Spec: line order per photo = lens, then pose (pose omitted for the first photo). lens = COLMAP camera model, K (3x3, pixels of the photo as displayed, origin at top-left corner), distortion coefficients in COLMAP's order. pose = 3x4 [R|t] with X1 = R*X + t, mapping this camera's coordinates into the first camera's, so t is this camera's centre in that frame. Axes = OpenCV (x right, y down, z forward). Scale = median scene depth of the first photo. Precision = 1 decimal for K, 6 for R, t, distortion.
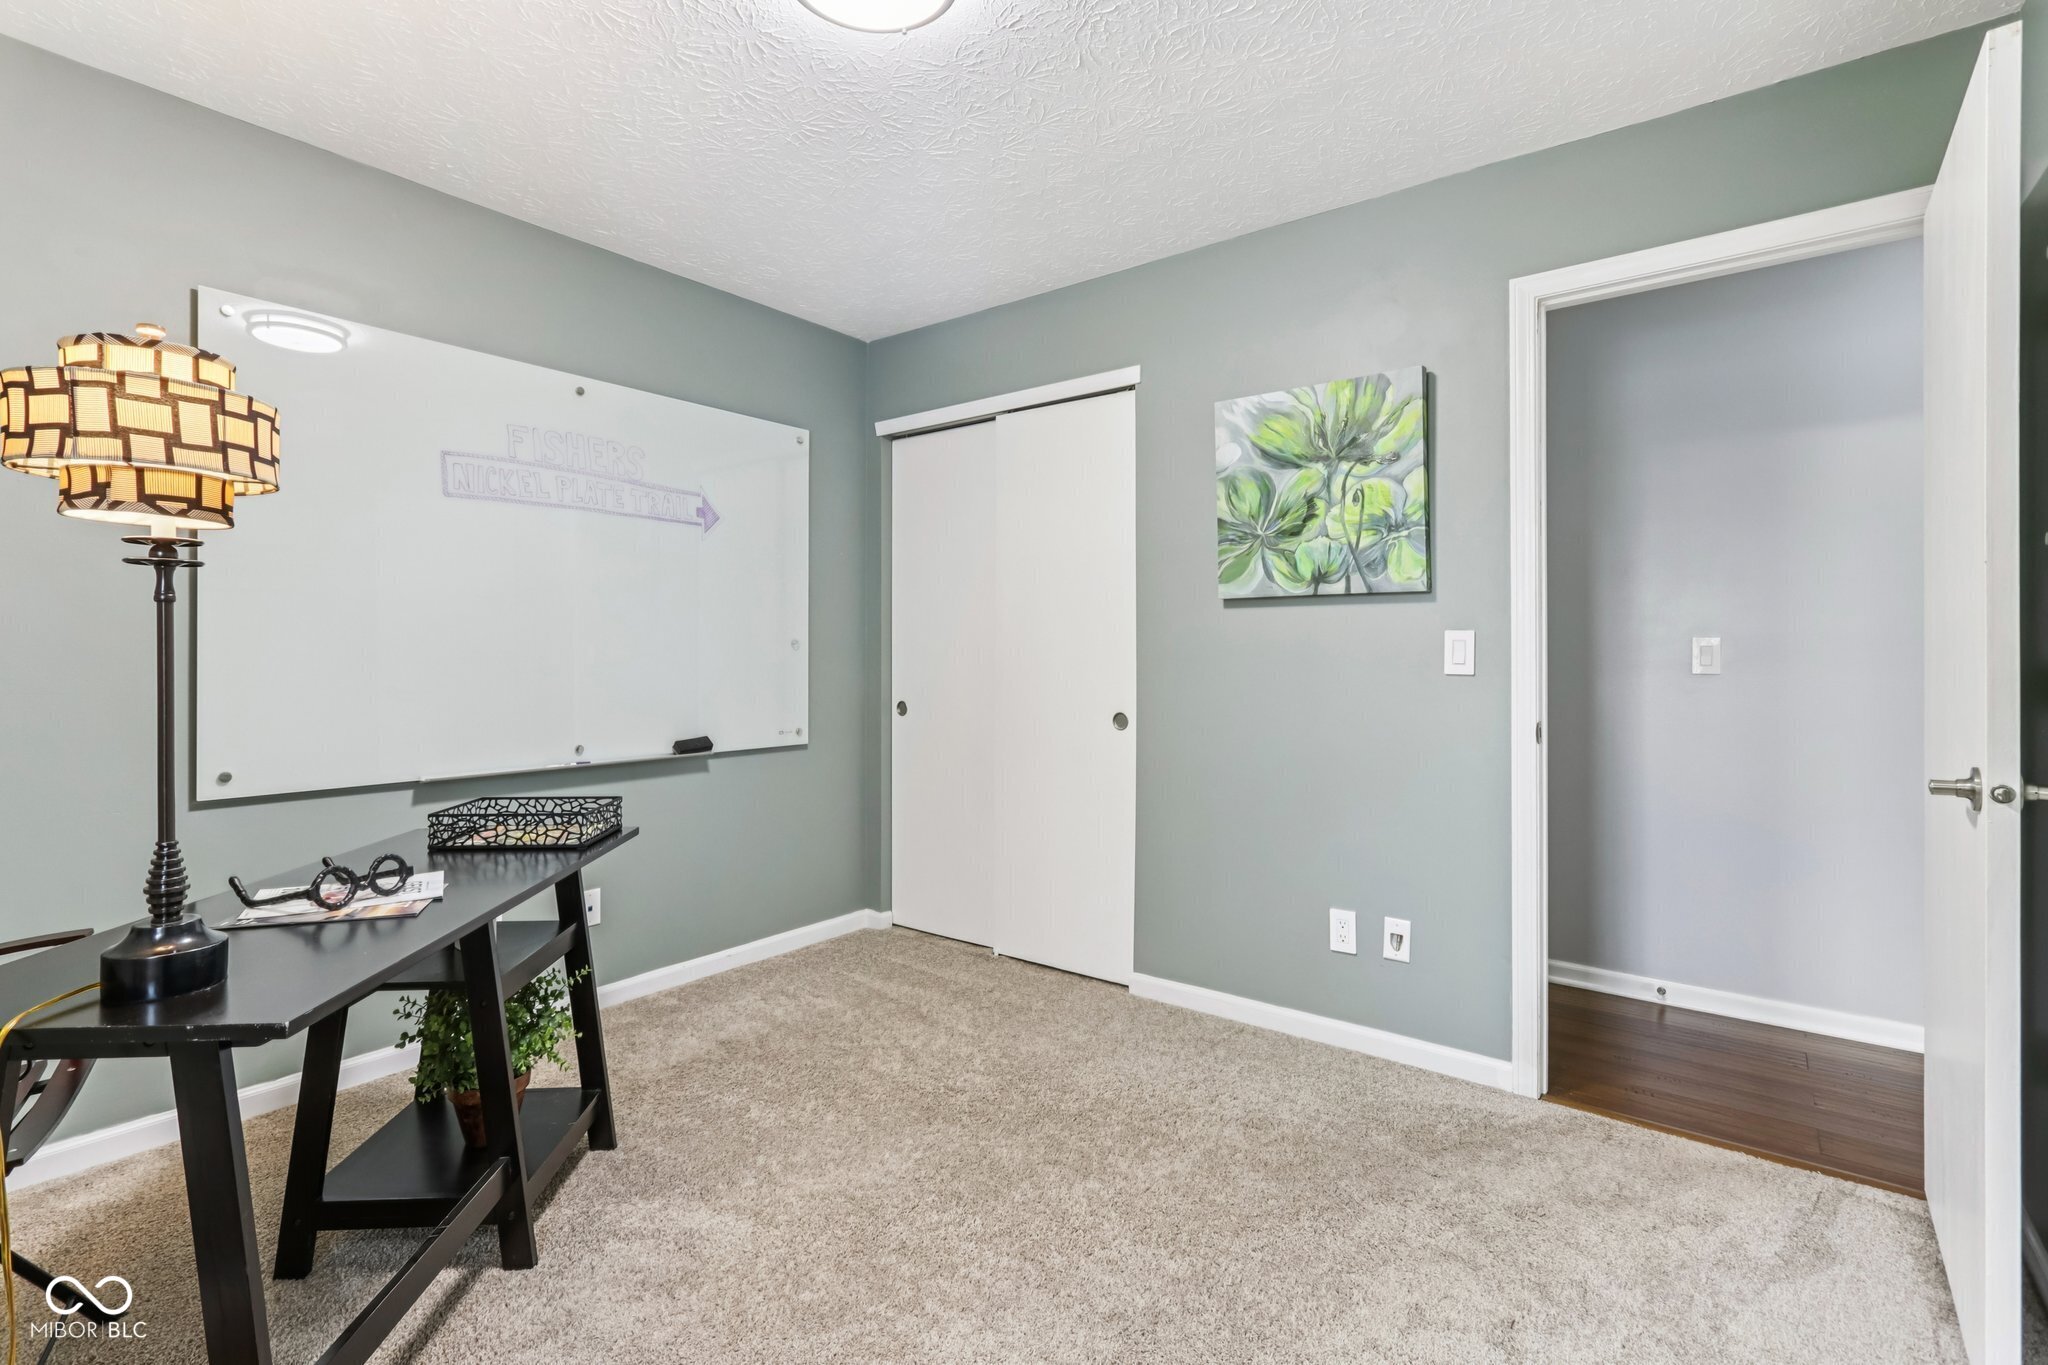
lens RADIAL K [[941.0, 0, 1011.5], [0, 941.0, 668.4], [0, 0, 1]] dist [0.001662, -0.000627]
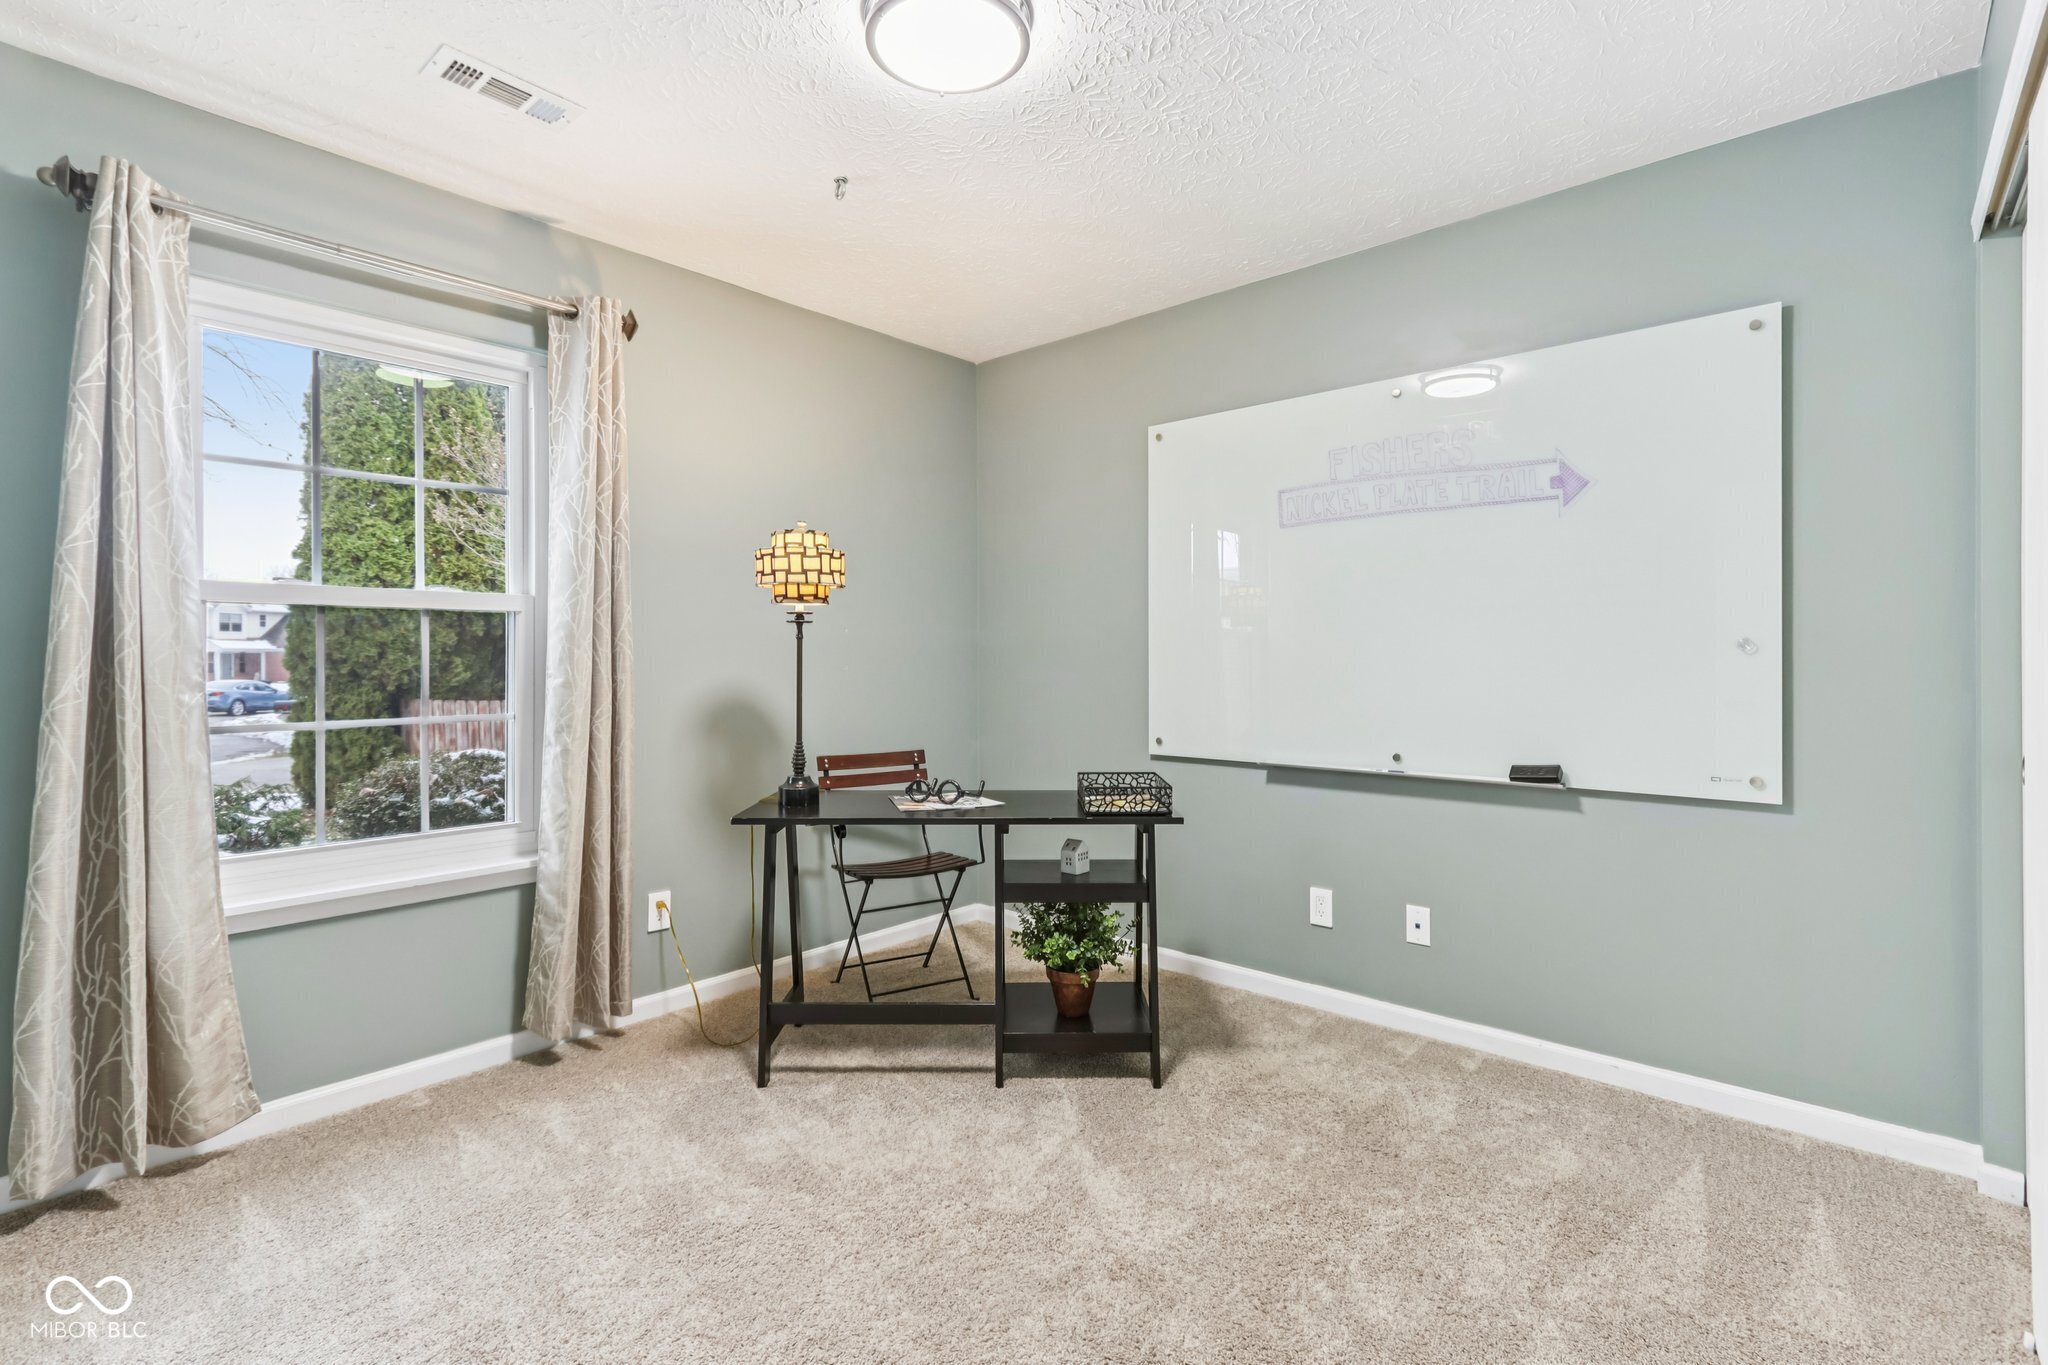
lens RADIAL K [[941.0, 0, 1010.5], [0, 941.0, 669.4], [0, 0, 1]] dist [0.001662, -0.000627]
pose [[-0.076878, 0.010021, -0.996990, 0.587845], [-0.014350, 0.999835, 0.011156, -0.012052], [0.996937, 0.015165, -0.076721, 0.717078]]
